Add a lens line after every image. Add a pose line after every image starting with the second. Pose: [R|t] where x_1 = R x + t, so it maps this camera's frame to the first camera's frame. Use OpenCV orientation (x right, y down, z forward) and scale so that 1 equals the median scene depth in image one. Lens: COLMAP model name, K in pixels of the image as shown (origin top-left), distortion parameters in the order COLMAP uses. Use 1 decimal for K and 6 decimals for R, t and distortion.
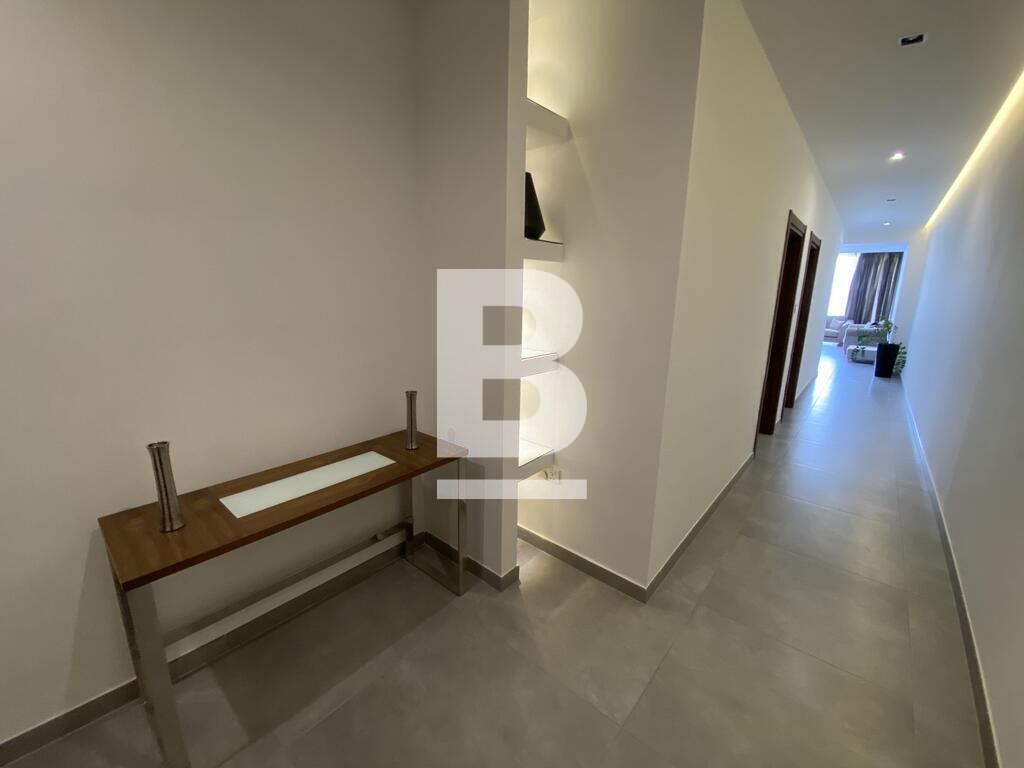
lens RADIAL K [[414.3, 0, 511.4], [0, 414.3, 382.0], [0, 0, 1]] dist [0.029603, -0.024585]
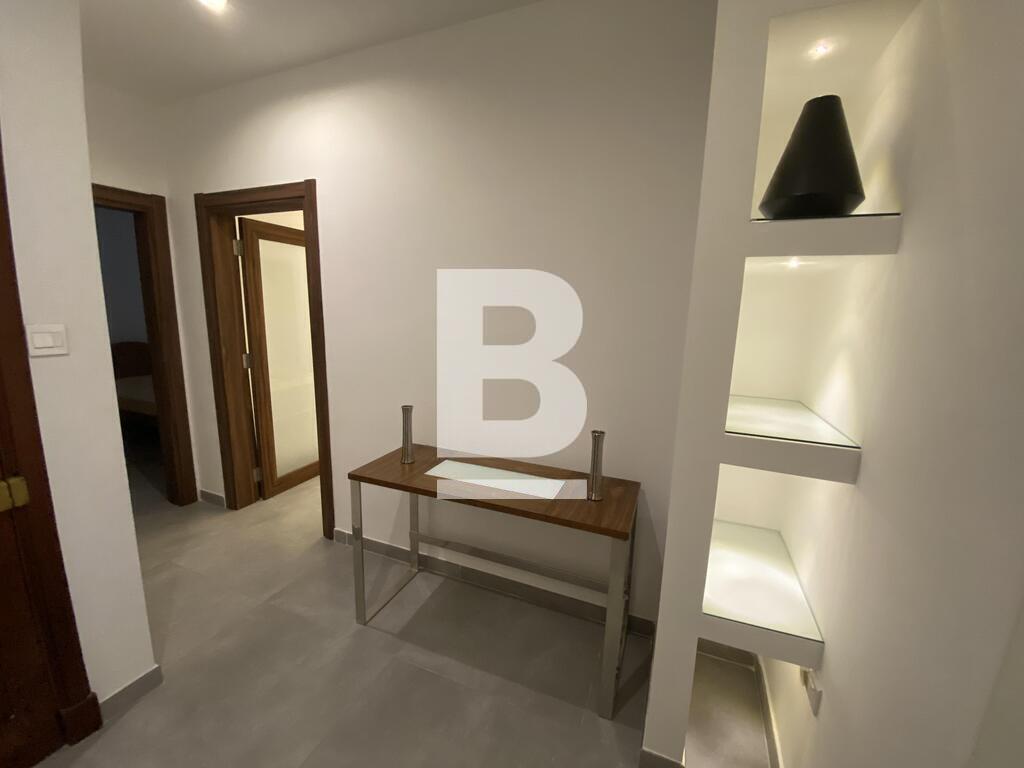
lens RADIAL K [[414.3, 0, 511.4], [0, 414.3, 382.0], [0, 0, 1]] dist [0.029603, -0.024585]
pose [[0.328246, 0.168302, -0.929478, 0.518361], [-0.228755, 0.968872, 0.094650, -0.125871], [0.916474, 0.181554, 0.356529, 0.587037]]
